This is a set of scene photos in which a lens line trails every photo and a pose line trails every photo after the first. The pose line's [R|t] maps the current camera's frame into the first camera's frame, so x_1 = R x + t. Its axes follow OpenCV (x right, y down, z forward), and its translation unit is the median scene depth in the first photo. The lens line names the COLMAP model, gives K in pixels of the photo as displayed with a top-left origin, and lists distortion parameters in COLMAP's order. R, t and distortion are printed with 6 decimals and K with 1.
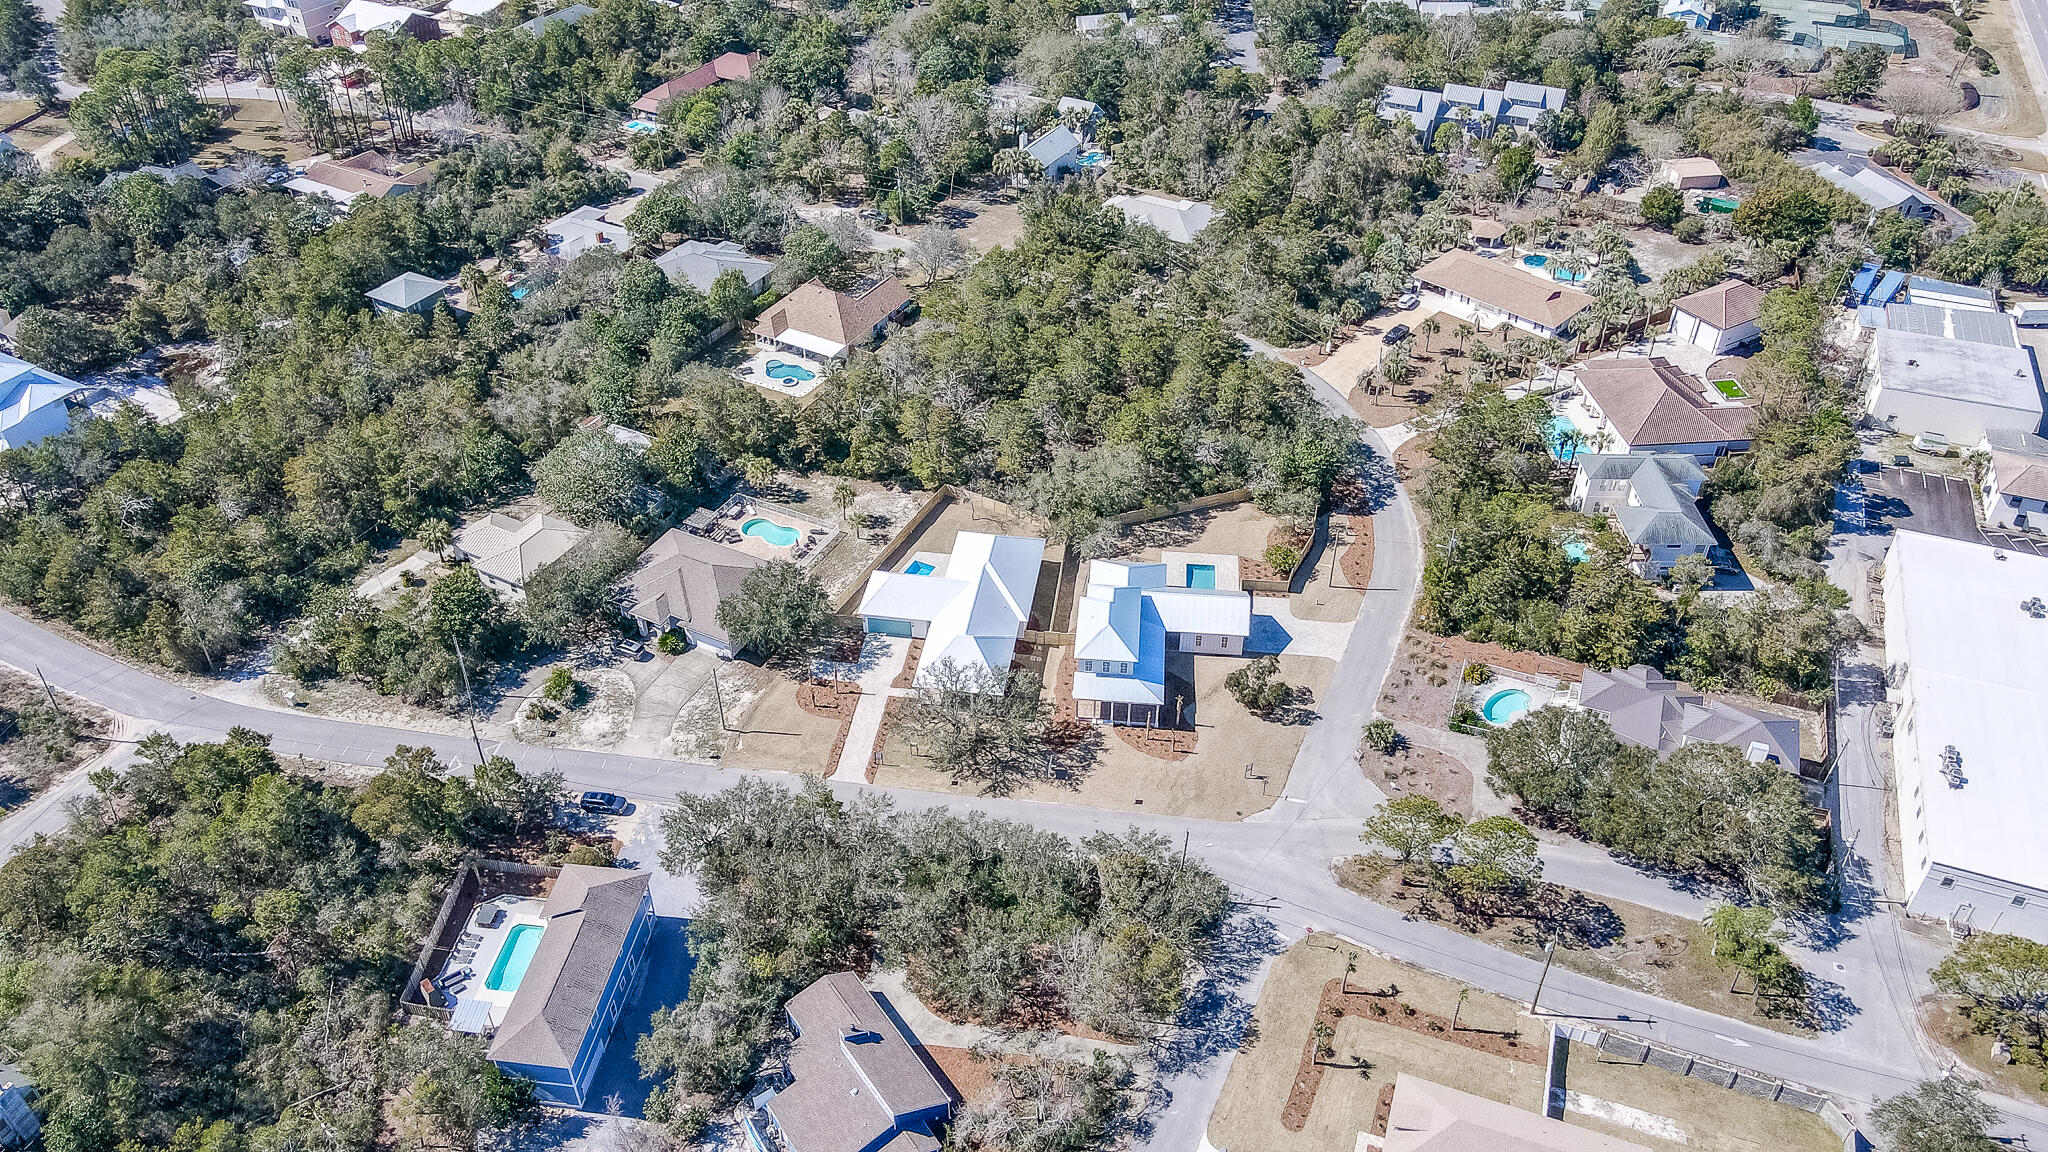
lens RADIAL K [[1508.3, 0, 1015.7], [0, 1508.3, 572.6], [0, 0, 1]] dist [0.004460, 0.010274]
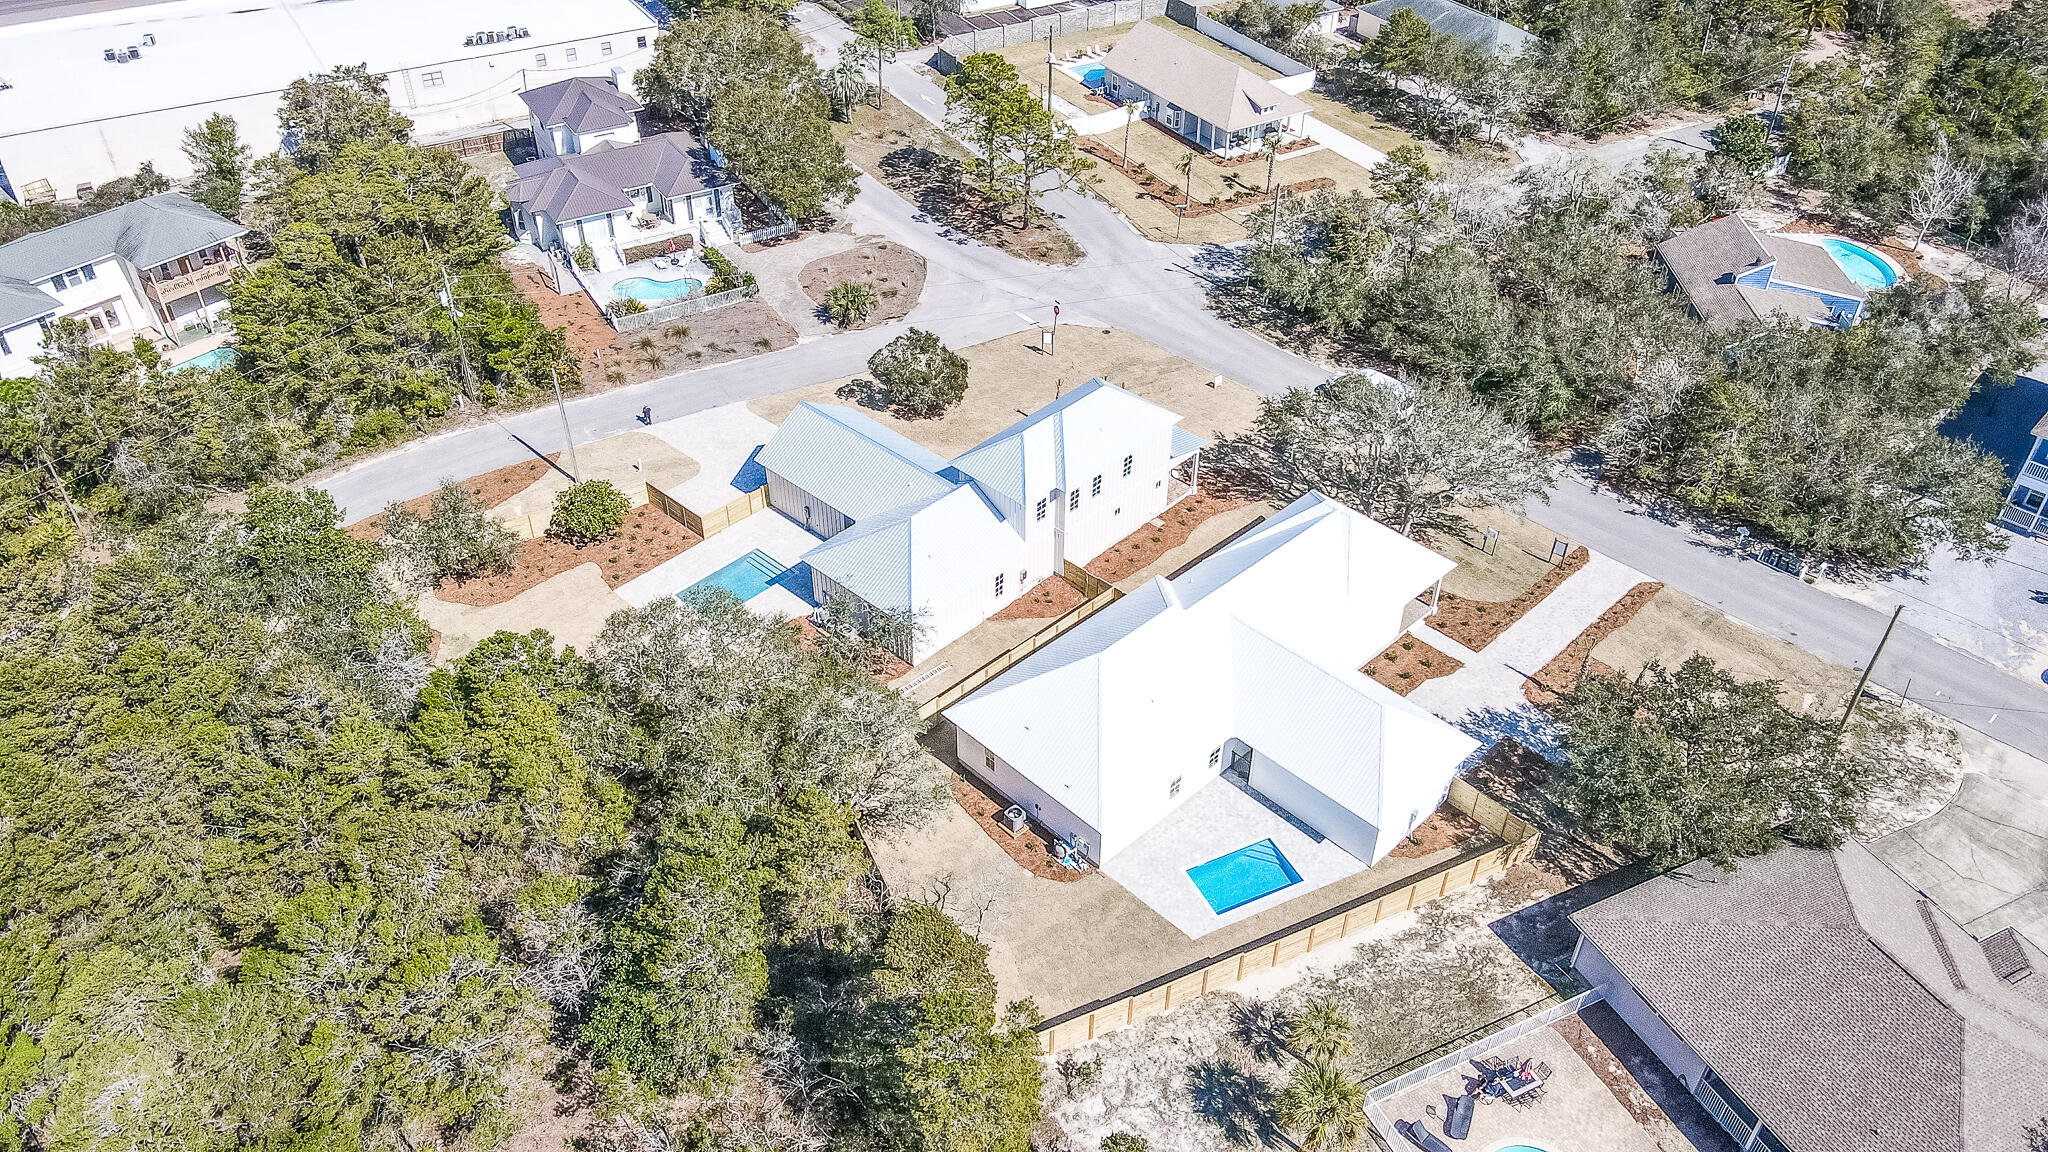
lens RADIAL K [[1508.3, 0, 1015.7], [0, 1508.3, 572.6], [0, 0, 1]] dist [0.004460, 0.010274]
pose [[-0.792105, -0.385108, 0.473562, -0.164831], [0.364514, 0.323853, 0.873069, -0.363240], [-0.489590, 0.864182, -0.116148, 0.965708]]
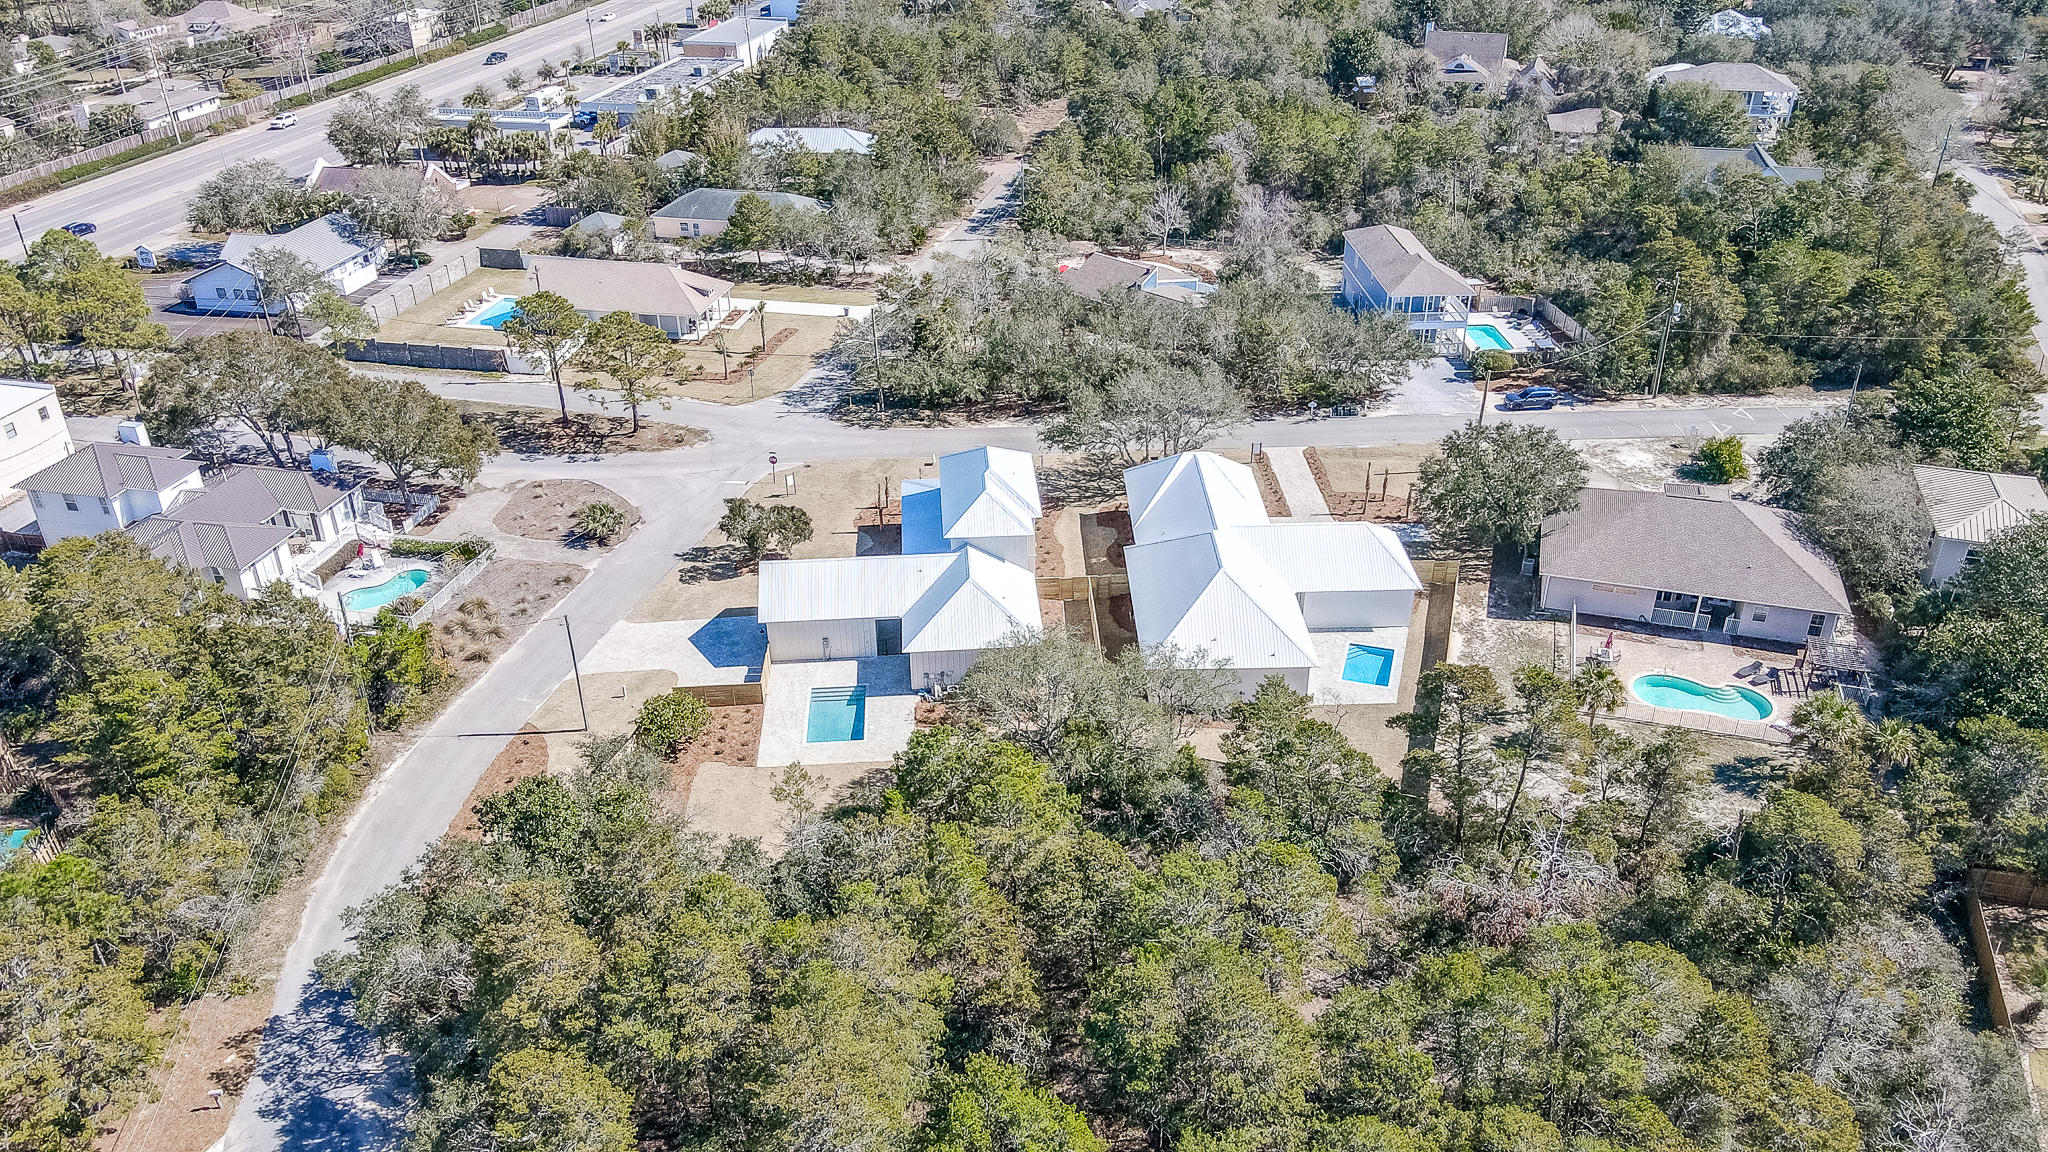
lens RADIAL K [[1531.9, 0, 1024.0], [0, 1531.9, 576.0], [0, 0, 1]] dist [-0.010116, 0.043272]
pose [[-0.986287, 0.085340, -0.141264, 0.123858], [-0.095410, 0.403583, 0.909955, -0.474865], [0.134667, 0.910954, -0.389907, 1.120124]]
